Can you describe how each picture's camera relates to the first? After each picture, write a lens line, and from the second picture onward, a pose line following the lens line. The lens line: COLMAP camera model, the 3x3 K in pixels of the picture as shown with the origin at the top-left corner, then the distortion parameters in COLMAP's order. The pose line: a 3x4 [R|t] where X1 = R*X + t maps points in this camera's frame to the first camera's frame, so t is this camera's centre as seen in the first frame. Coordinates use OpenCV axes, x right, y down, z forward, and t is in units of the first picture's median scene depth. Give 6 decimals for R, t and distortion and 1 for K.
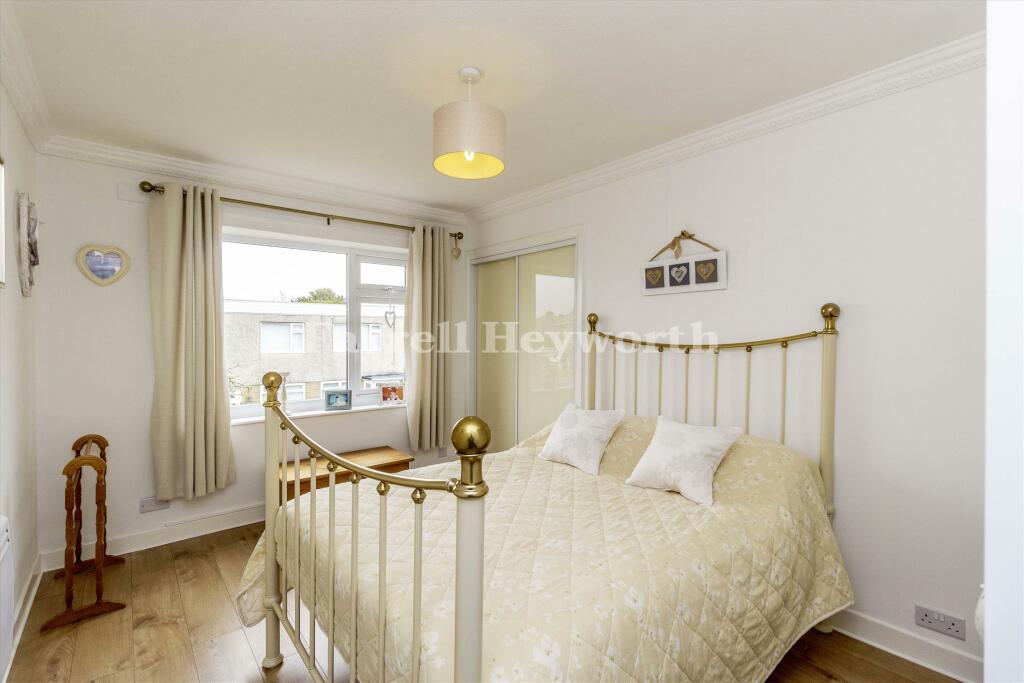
lens RADIAL K [[476.1, 0, 508.8], [0, 476.1, 350.2], [0, 0, 1]] dist [0.016189, 0.000141]
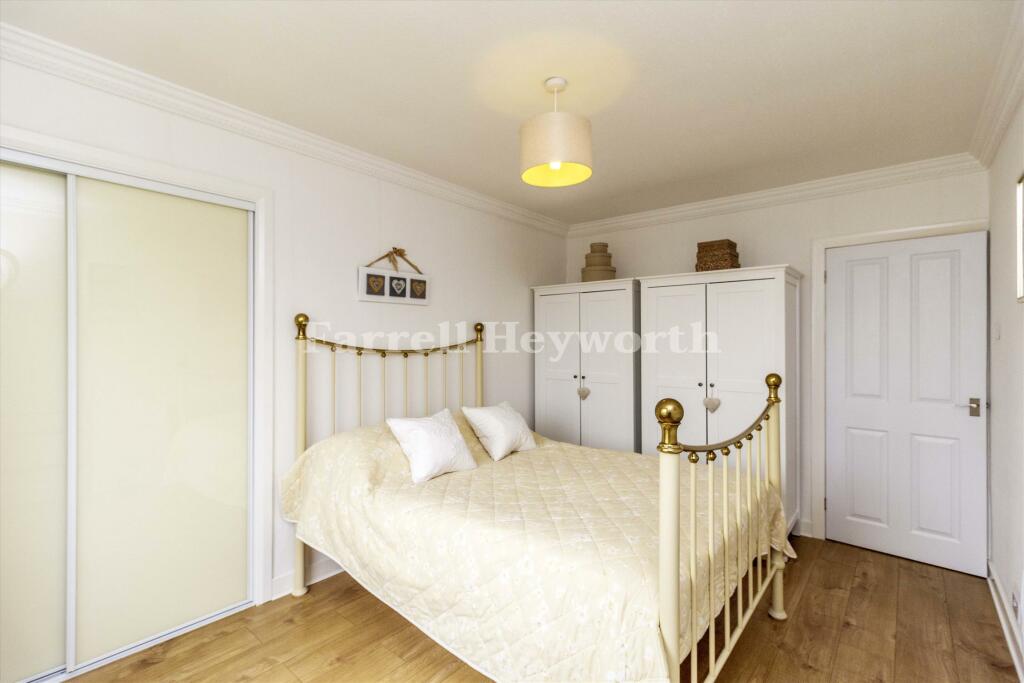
lens RADIAL K [[476.1, 0, 508.8], [0, 476.1, 350.2], [0, 0, 1]] dist [0.016189, 0.000141]
pose [[-0.171258, -0.016843, 0.985082, -0.777808], [0.027741, 0.999375, 0.021910, -0.029200], [-0.984836, 0.031080, -0.170684, 0.942613]]
